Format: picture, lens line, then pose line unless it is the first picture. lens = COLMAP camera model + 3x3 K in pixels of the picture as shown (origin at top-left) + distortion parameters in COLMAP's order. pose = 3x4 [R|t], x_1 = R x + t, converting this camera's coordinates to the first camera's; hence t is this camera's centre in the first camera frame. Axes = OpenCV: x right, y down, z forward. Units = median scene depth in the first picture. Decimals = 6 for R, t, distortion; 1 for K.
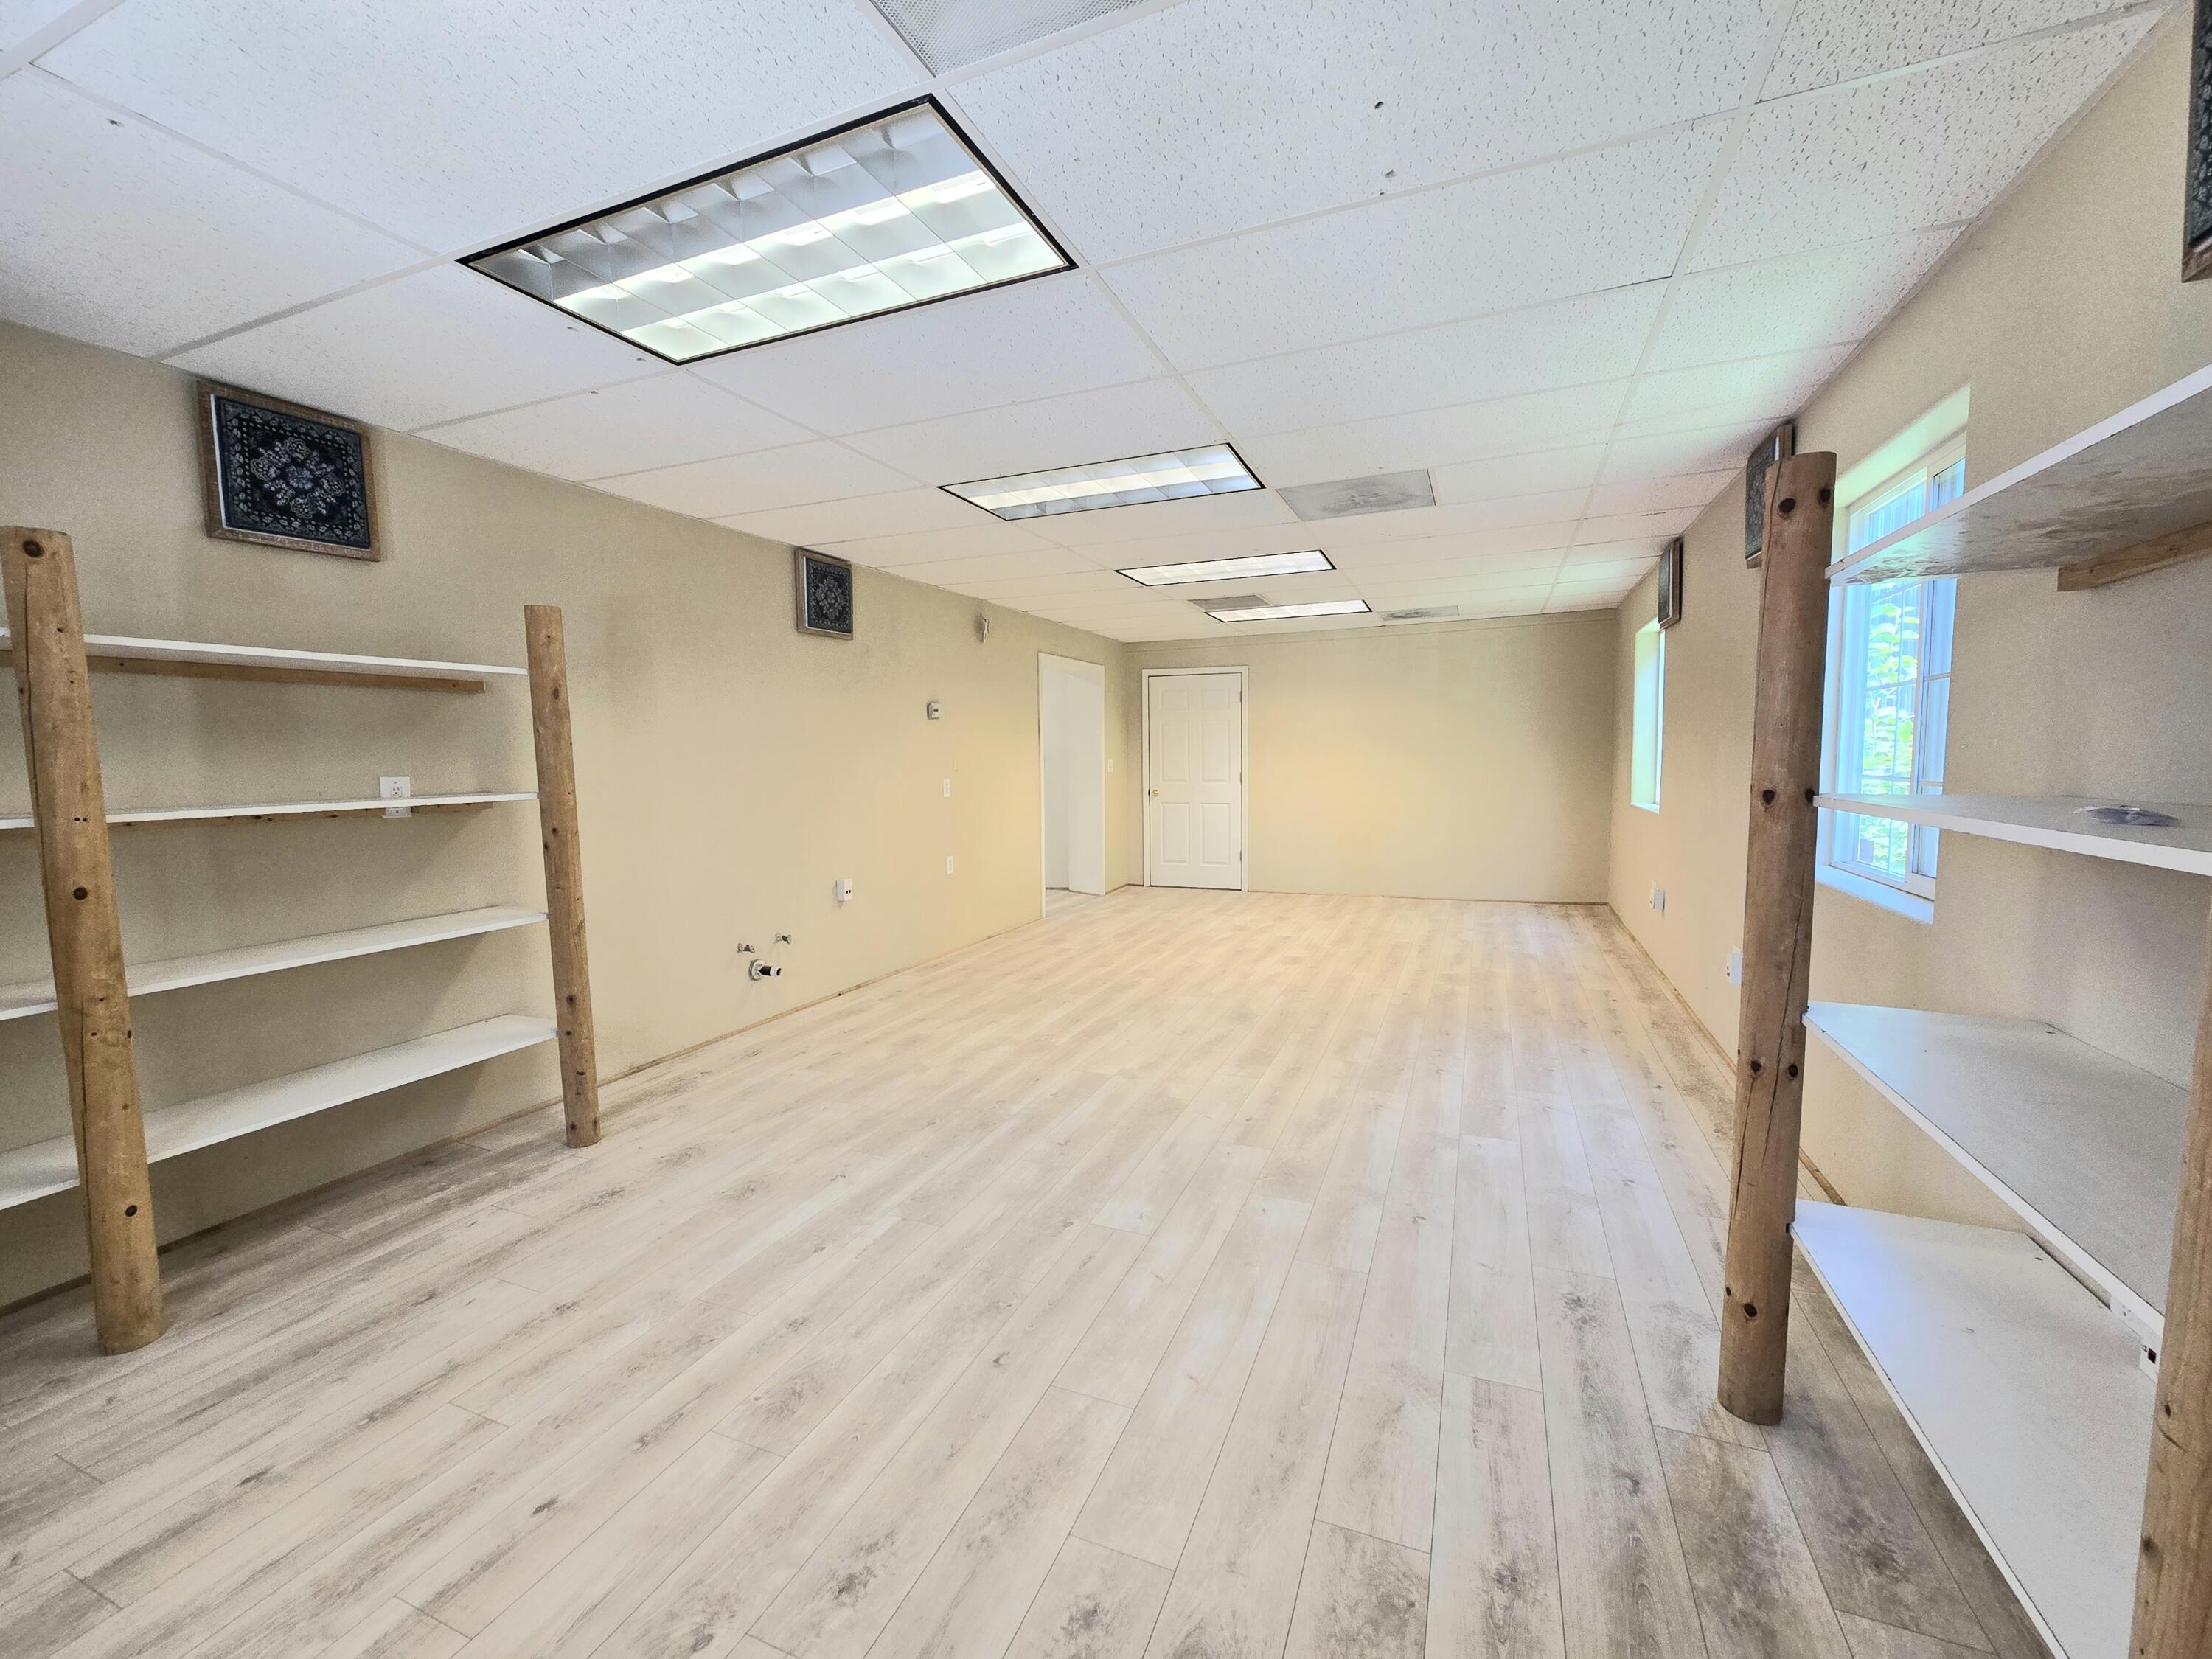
lens RADIAL K [[904.8, 0, 1104.6], [0, 904.8, 835.1], [0, 0, 1]] dist [-0.002272, -0.000114]
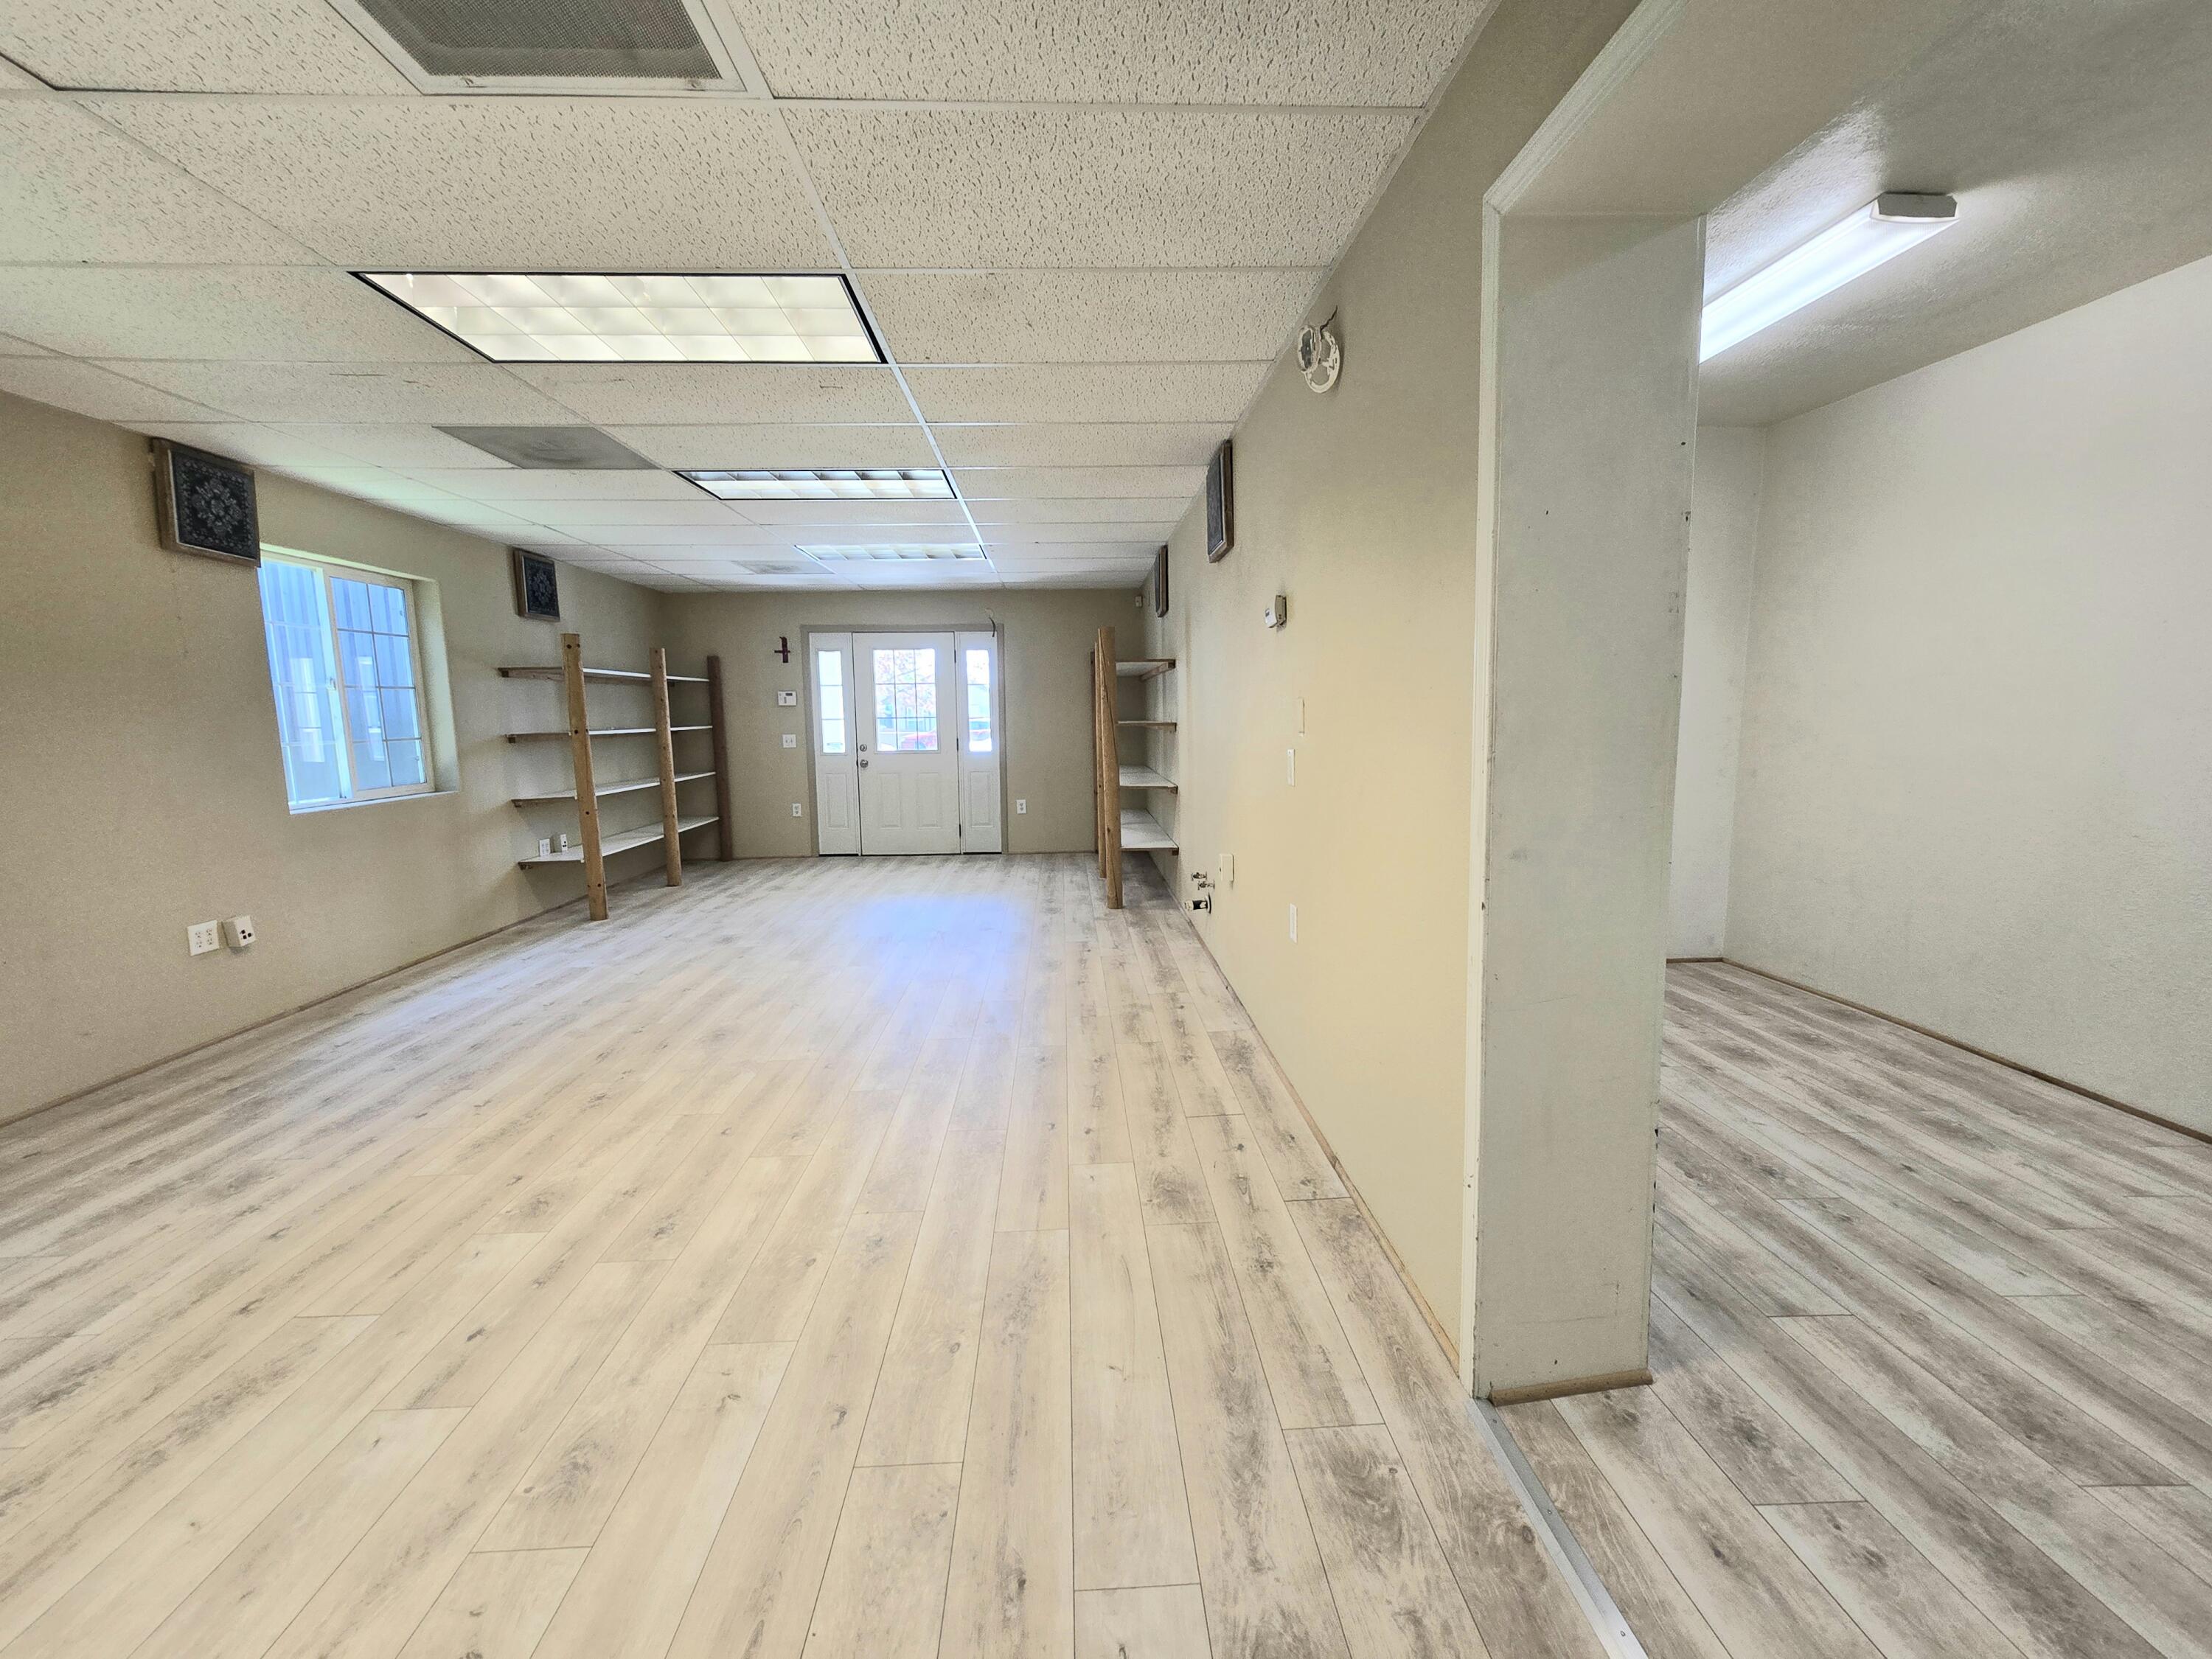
lens RADIAL K [[904.8, 0, 1104.6], [0, 904.8, 835.1], [0, 0, 1]] dist [-0.002272, -0.000114]
pose [[-0.902106, 0.088860, -0.422267, 0.177427], [-0.007172, 0.975345, 0.220568, -0.171561], [0.431456, 0.202005, -0.879227, 1.955226]]
